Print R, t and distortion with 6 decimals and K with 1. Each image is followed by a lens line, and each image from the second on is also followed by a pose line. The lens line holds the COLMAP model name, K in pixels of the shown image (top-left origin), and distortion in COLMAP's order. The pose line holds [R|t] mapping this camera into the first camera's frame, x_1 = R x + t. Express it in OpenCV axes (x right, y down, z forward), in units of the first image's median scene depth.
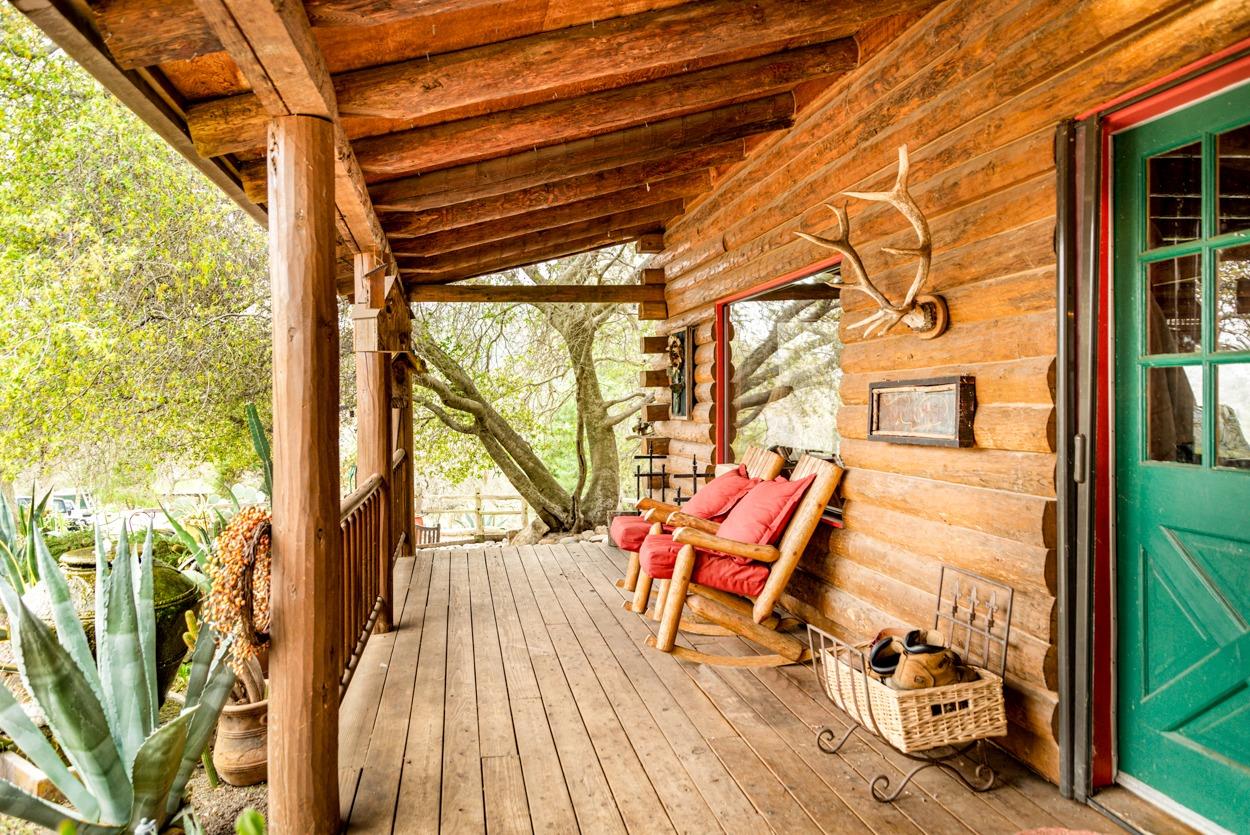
lens RADIAL K [[893.8, 0, 614.2], [0, 893.8, 416.8], [0, 0, 1]] dist [0.002944, -0.007520]
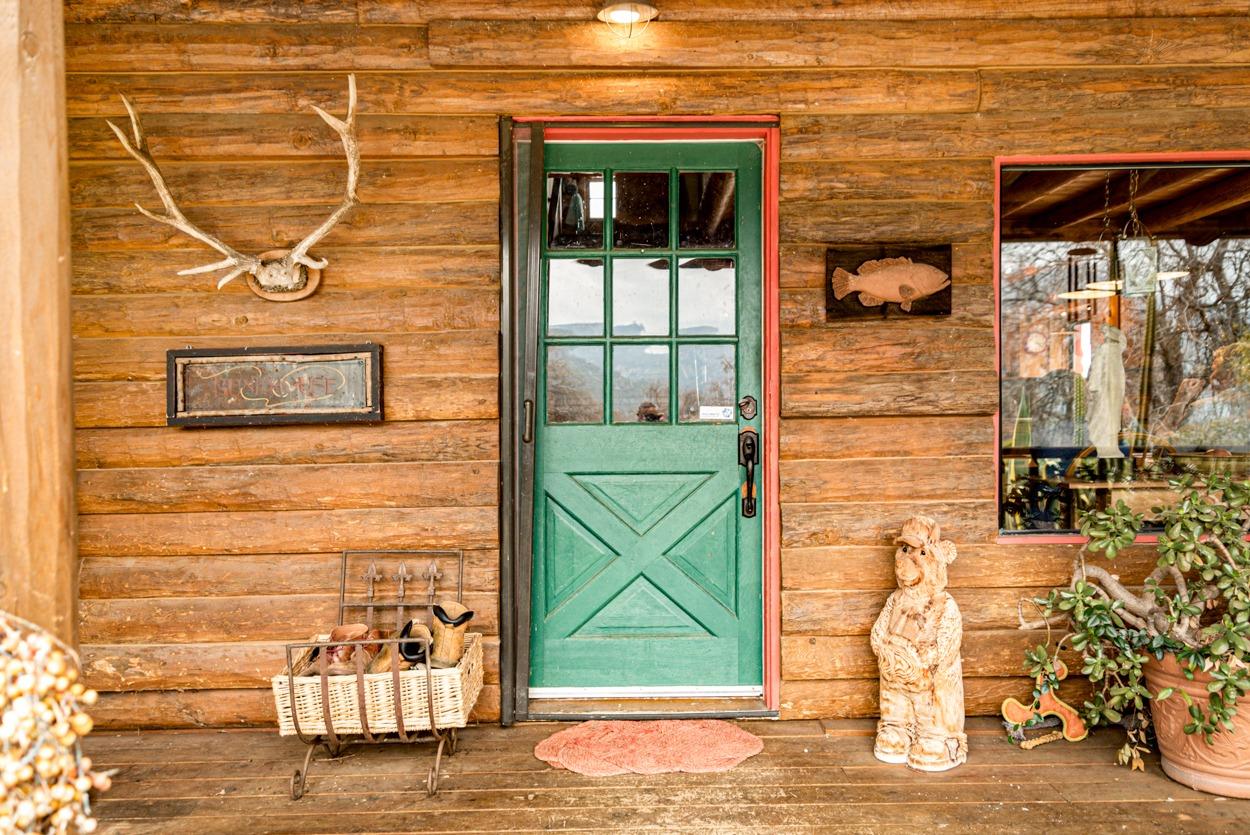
lens RADIAL K [[893.8, 0, 614.2], [0, 893.8, 416.8], [0, 0, 1]] dist [0.002944, -0.007520]
pose [[0.169973, -0.010703, 0.985391, -0.489854], [0.030347, 0.999524, 0.005621, 0.032525], [-0.984981, 0.028948, 0.170217, 0.595363]]
